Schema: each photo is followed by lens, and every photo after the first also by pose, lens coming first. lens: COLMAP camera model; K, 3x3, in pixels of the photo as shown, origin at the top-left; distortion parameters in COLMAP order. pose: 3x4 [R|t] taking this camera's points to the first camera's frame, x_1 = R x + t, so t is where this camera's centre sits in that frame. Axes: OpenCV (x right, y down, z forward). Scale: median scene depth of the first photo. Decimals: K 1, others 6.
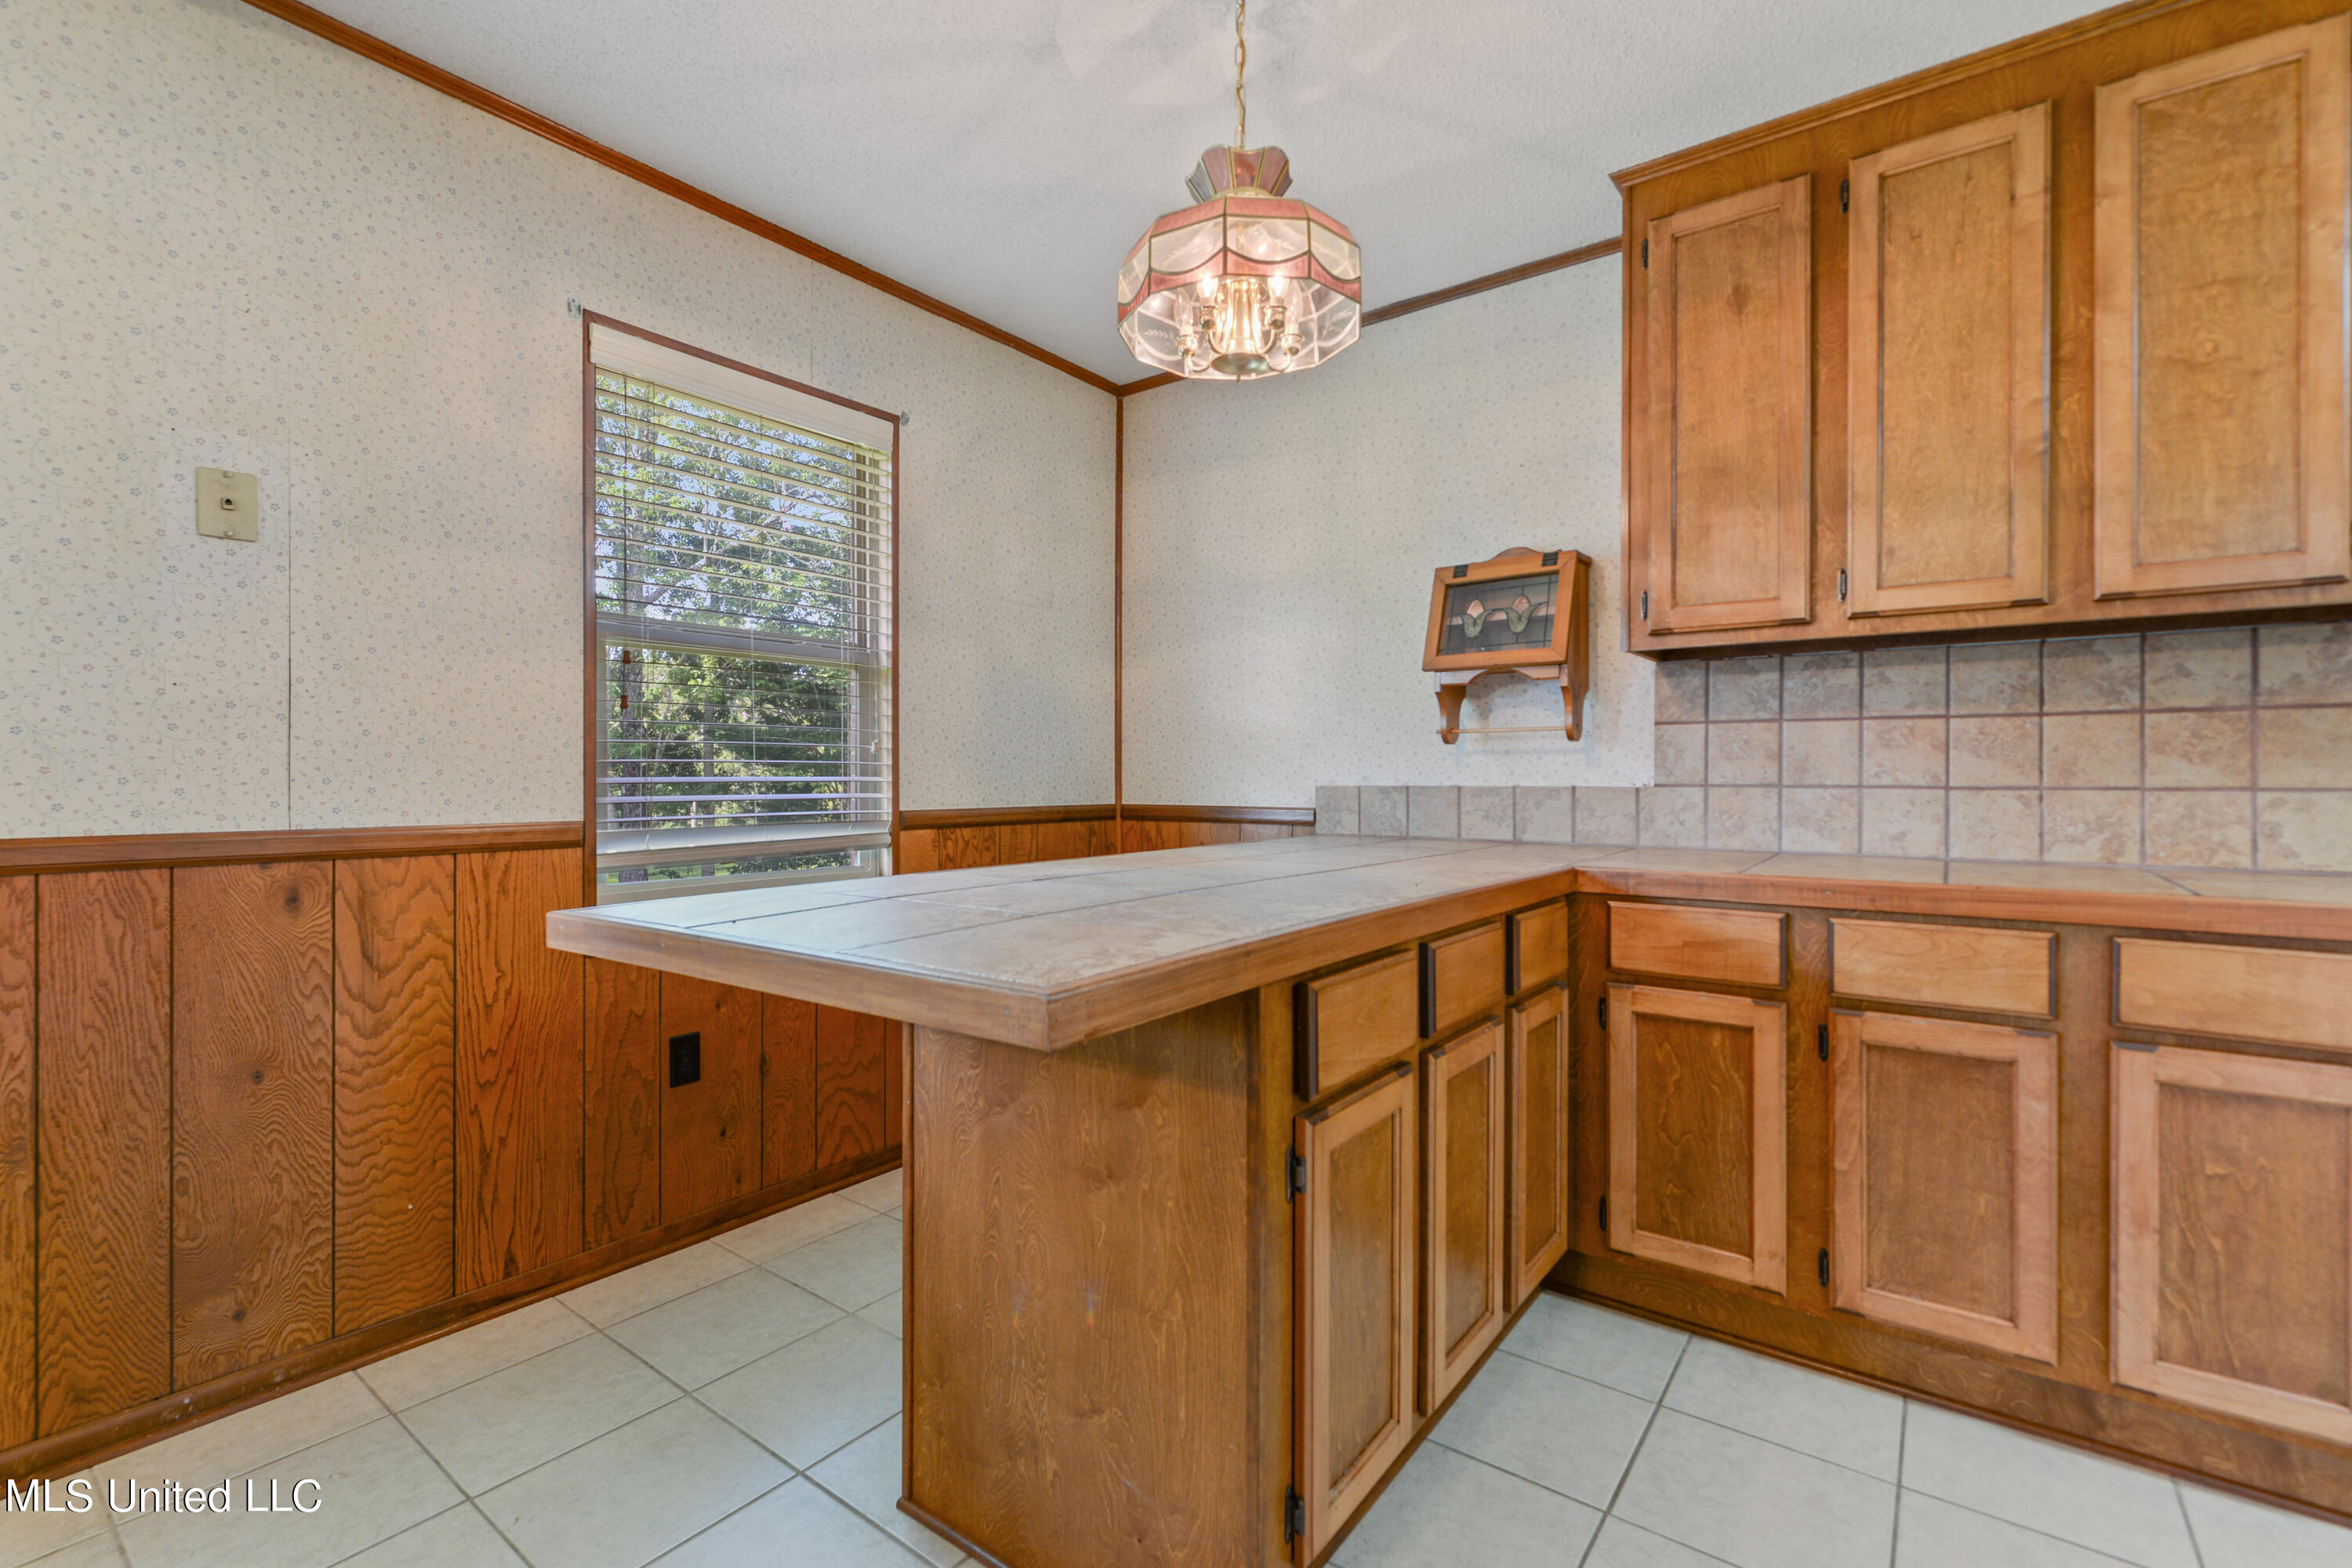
lens RADIAL K [[1029.3, 0, 1156.2], [0, 1029.3, 784.9], [0, 0, 1]] dist [-0.001913, -0.000718]
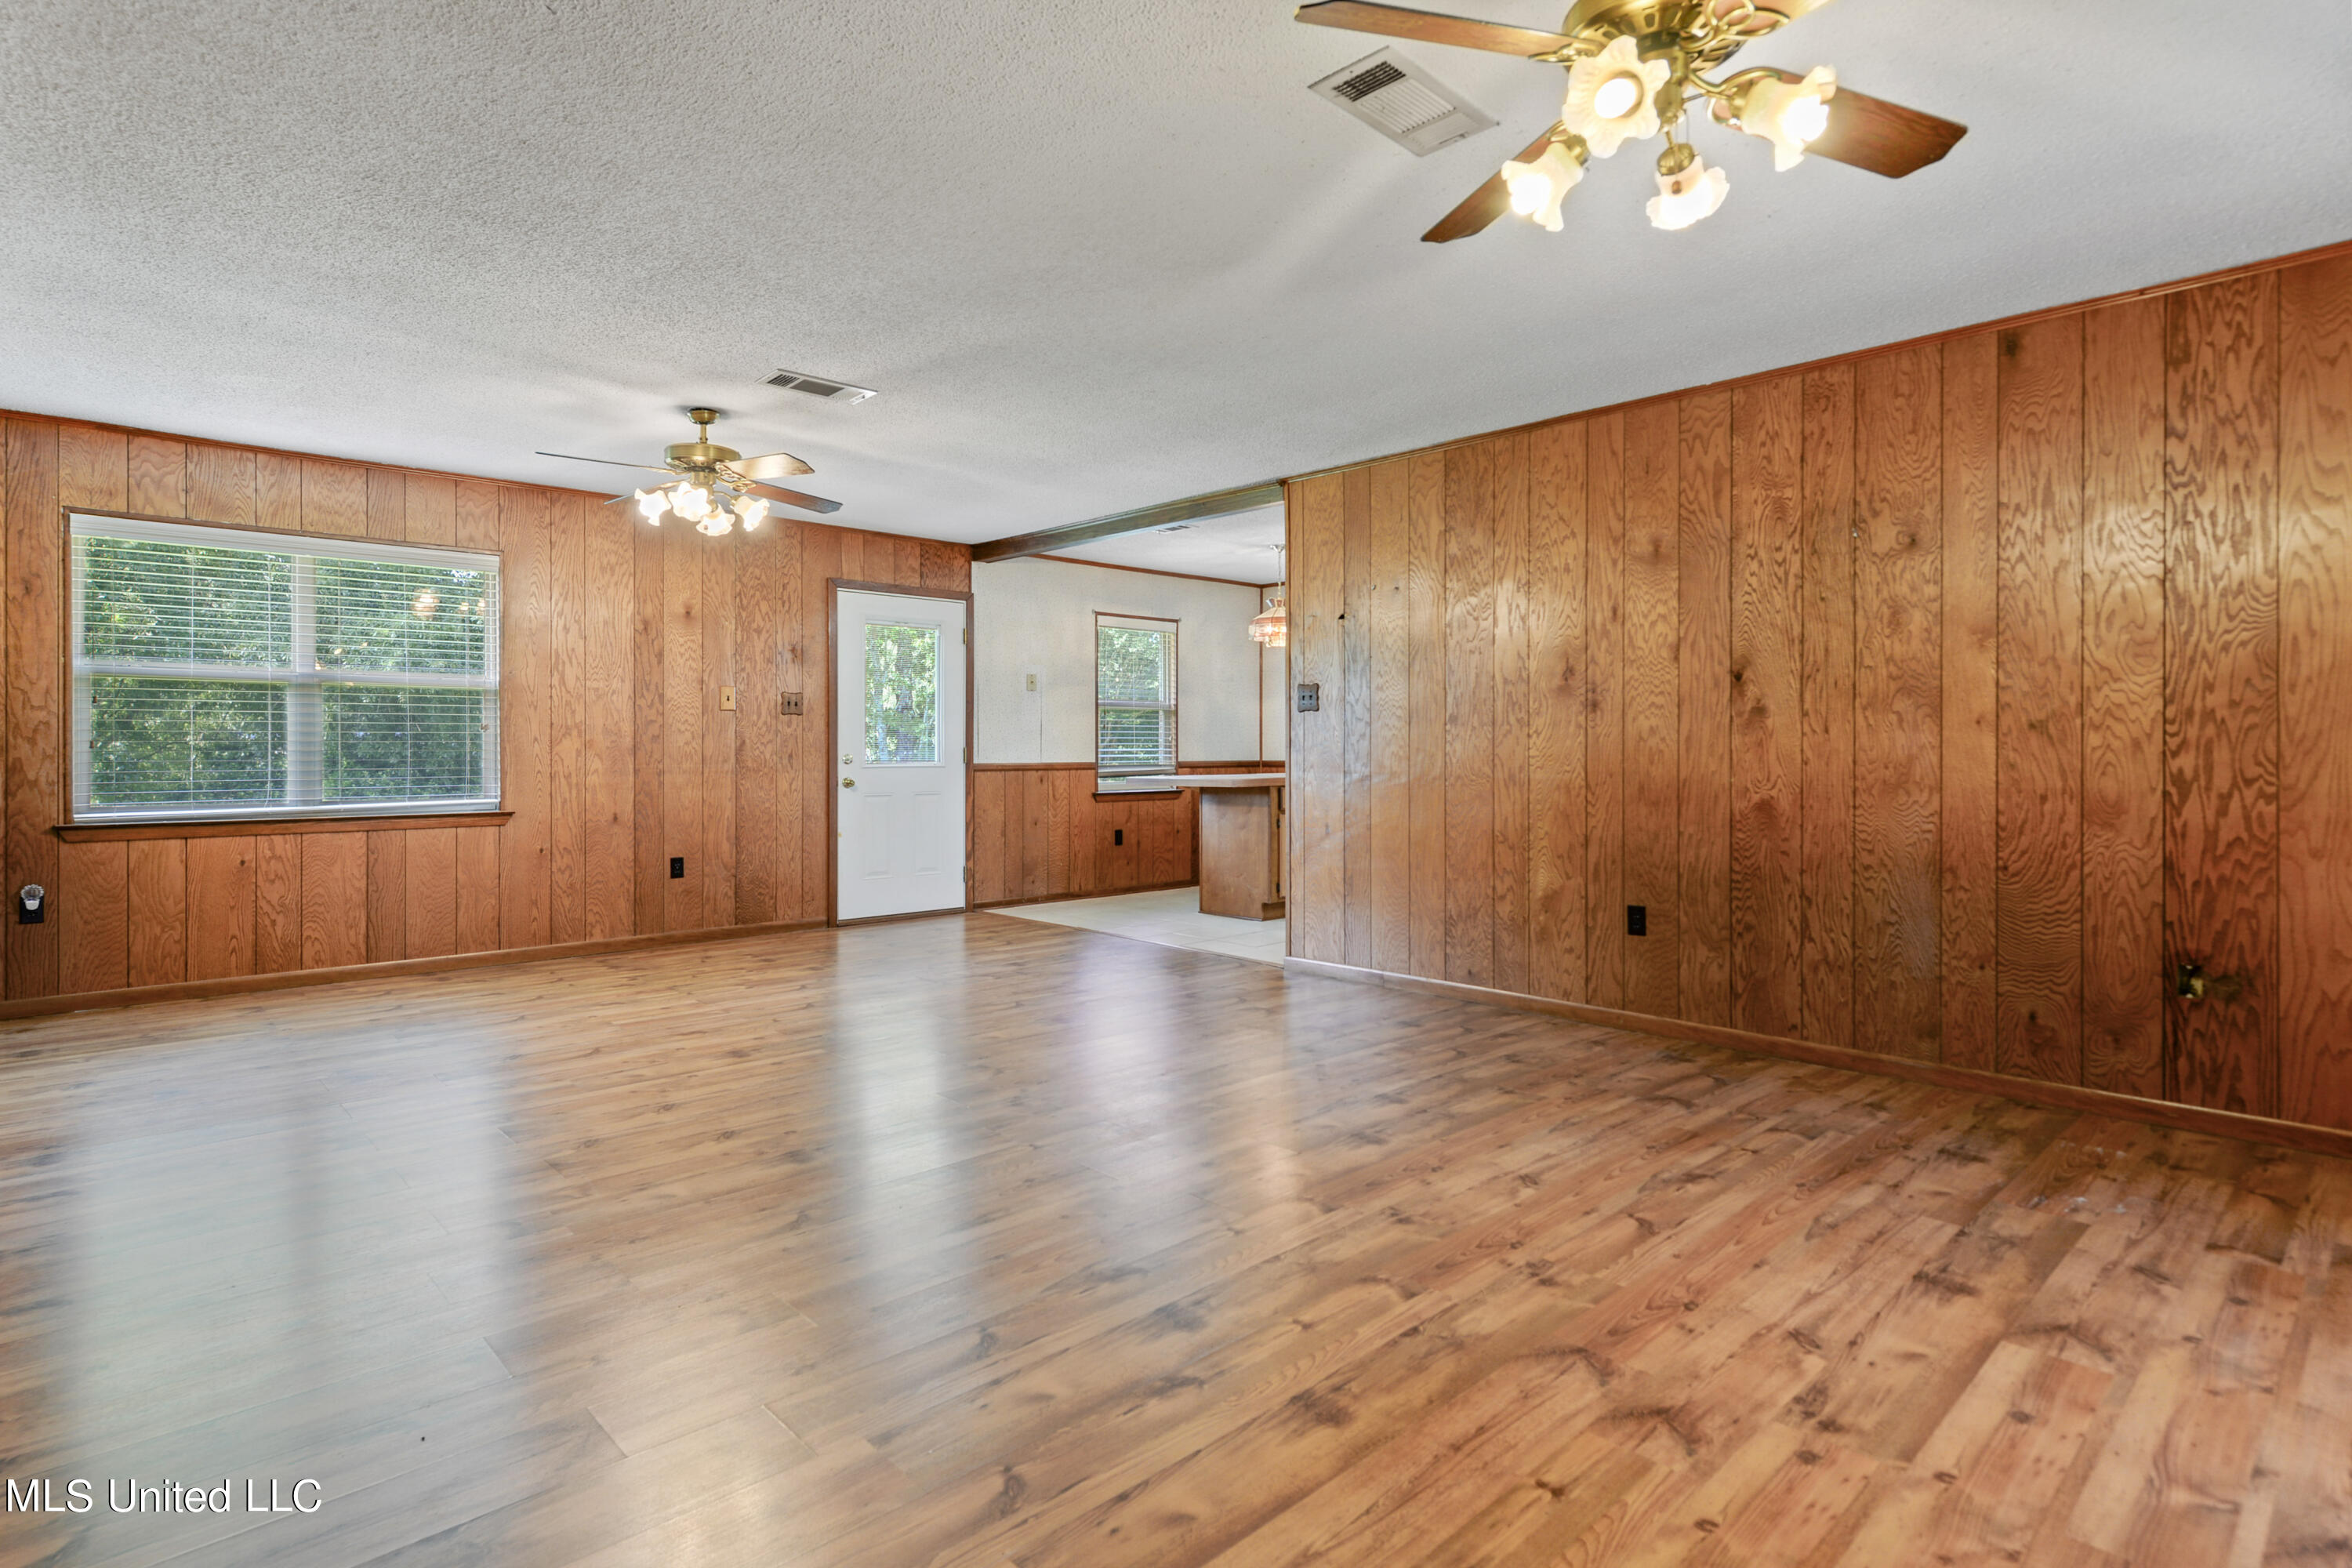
lens RADIAL K [[1207.3, 0, 1180.4], [0, 1207.3, 758.1], [0, 0, 1]] dist [0.009970, -0.001441]
pose [[0.989855, 0.000350, -0.142078, 0.324059], [-0.000099, 0.999998, 0.001771, 0.017798], [0.142078, -0.001739, 0.989854, -3.278240]]
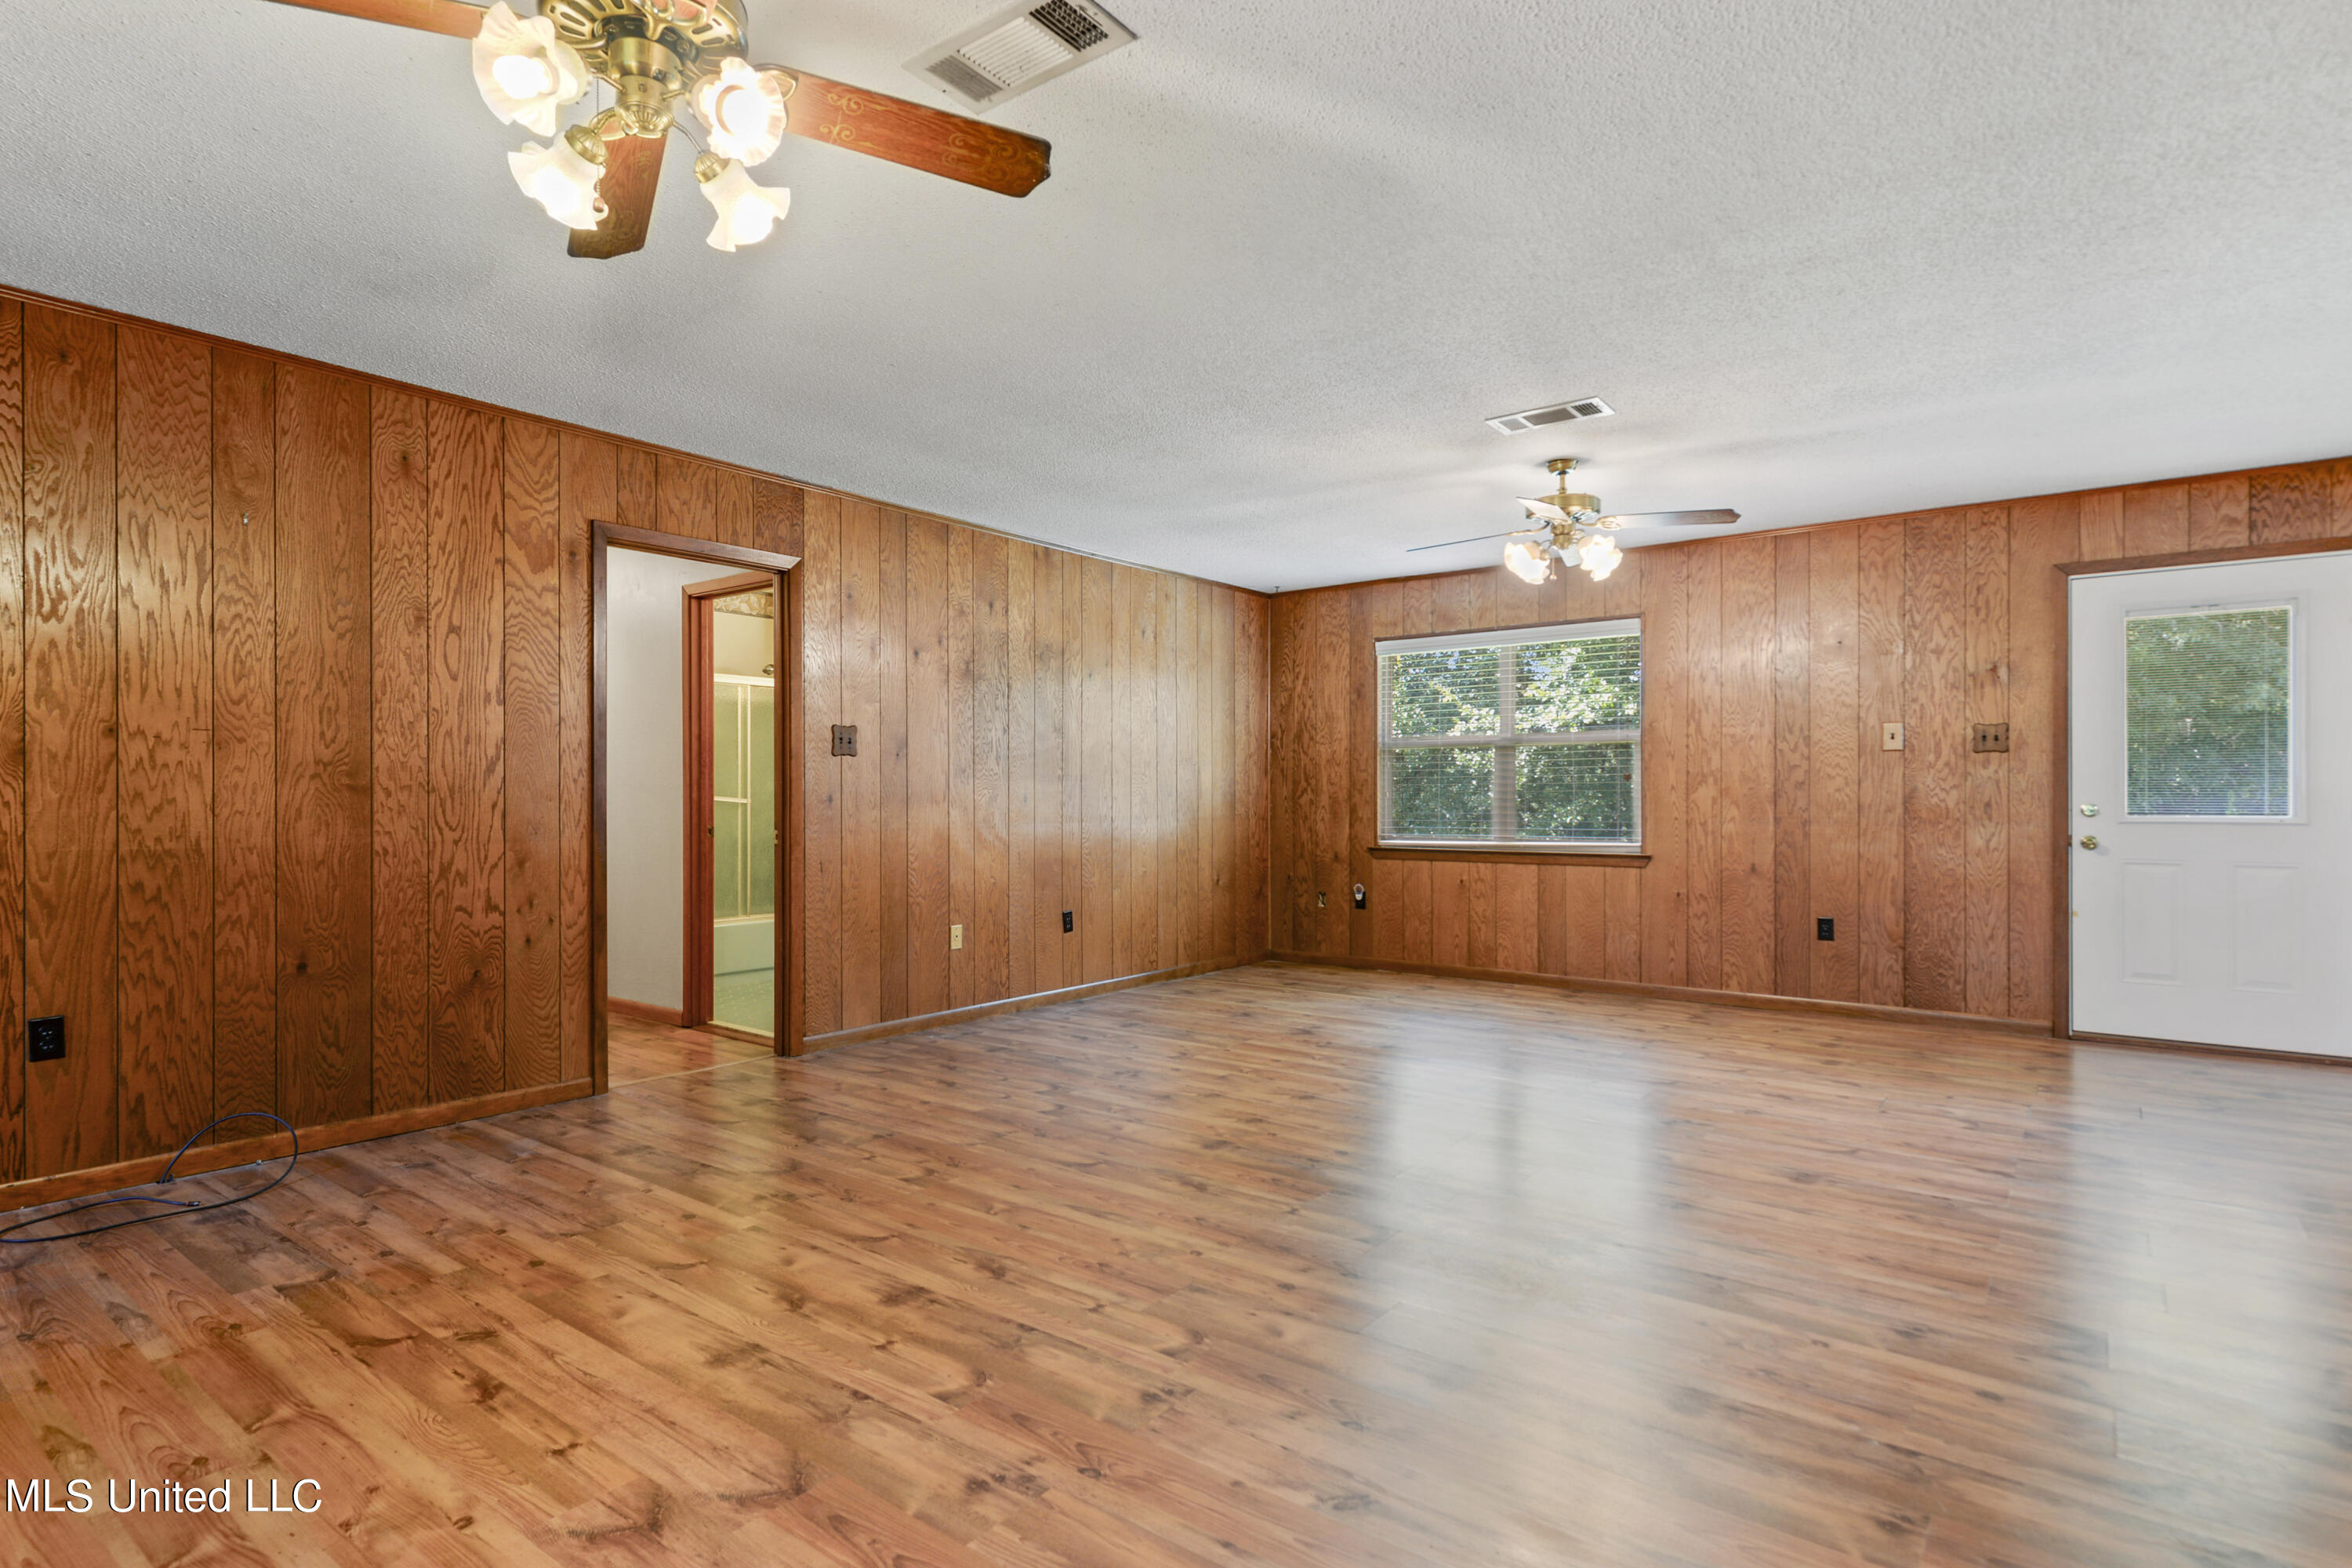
lens RADIAL K [[1207.3, 0, 1129.2], [0, 1207.3, 798.9], [0, 0, 1]] dist [0.009970, -0.001441]
pose [[-0.016284, 0.000707, -0.999867, 1.522140], [-0.004721, 0.999989, 0.000784, 0.010557], [0.999856, 0.004733, -0.016281, -1.811036]]
